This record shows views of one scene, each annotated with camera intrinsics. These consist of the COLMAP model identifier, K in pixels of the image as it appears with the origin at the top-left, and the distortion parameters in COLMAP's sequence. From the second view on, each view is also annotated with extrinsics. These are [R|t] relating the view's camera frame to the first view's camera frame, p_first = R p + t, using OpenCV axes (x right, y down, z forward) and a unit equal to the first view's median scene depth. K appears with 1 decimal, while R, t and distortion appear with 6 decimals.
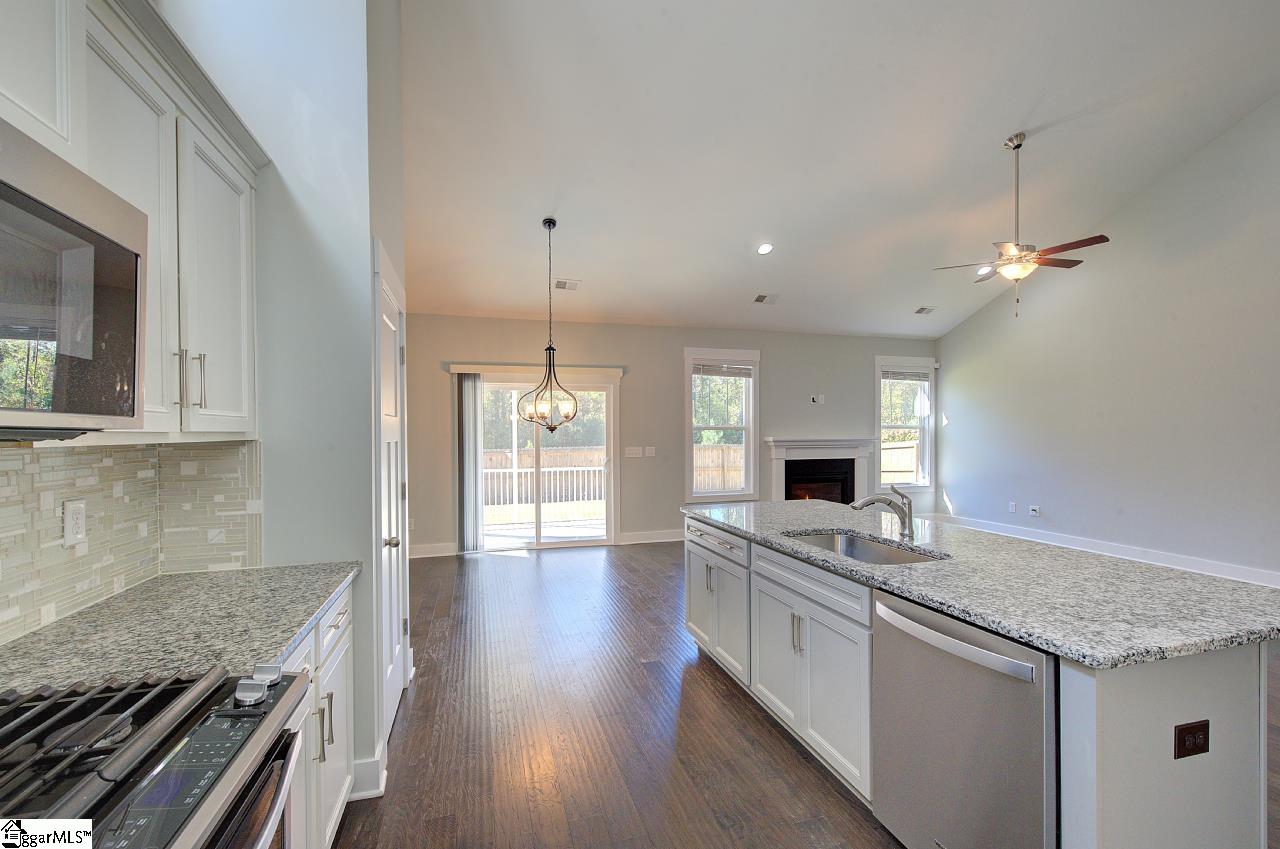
lens RADIAL K [[556.4, 0, 646.7], [0, 556.4, 434.2], [0, 0, 1]] dist [0.002999, 0.000743]
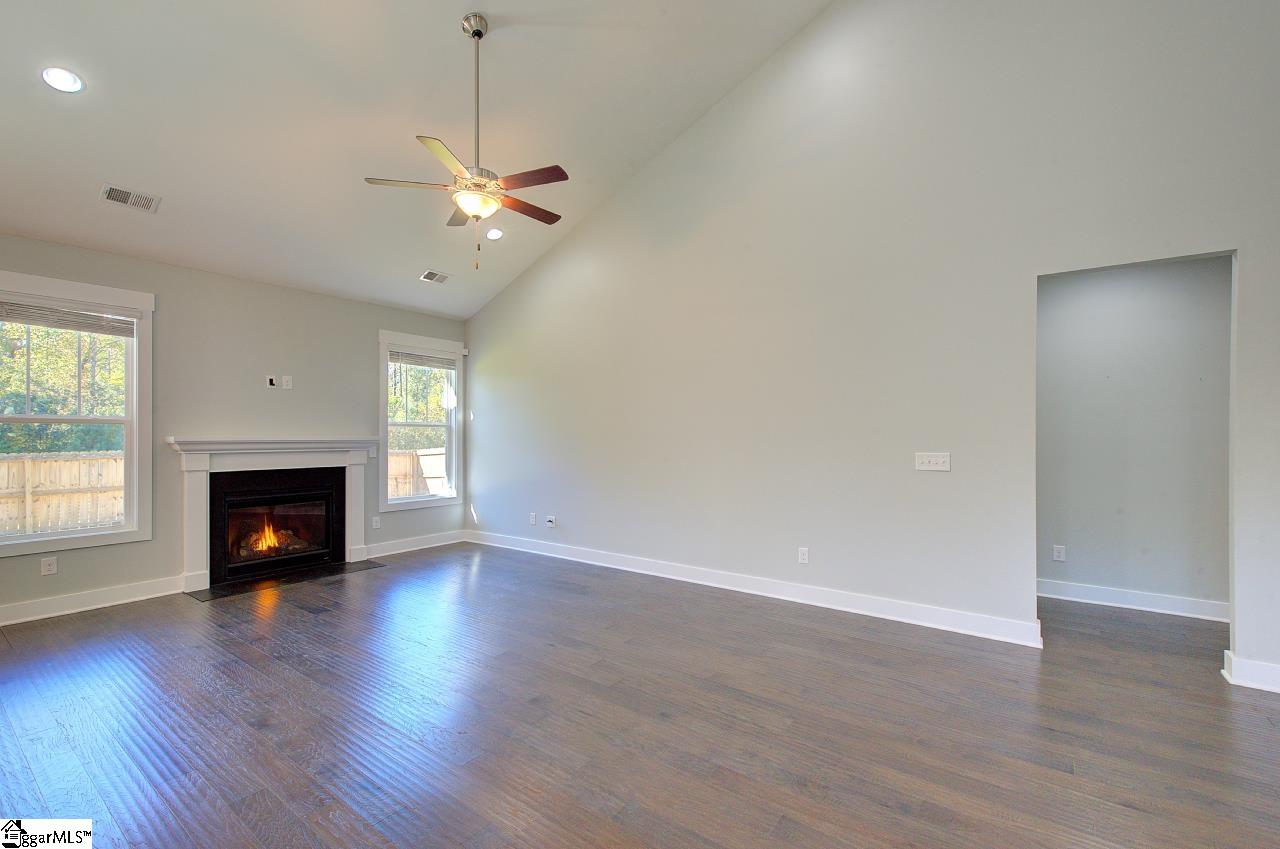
lens RADIAL K [[556.4, 0, 639.6], [0, 556.4, 430.1], [0, 0, 1]] dist [0.002999, 0.000743]
pose [[0.811324, 0.009355, 0.584523, 0.259393], [-0.001148, 0.999896, -0.014409, 0.005859], [-0.584596, 0.011019, 0.811250, 0.183776]]
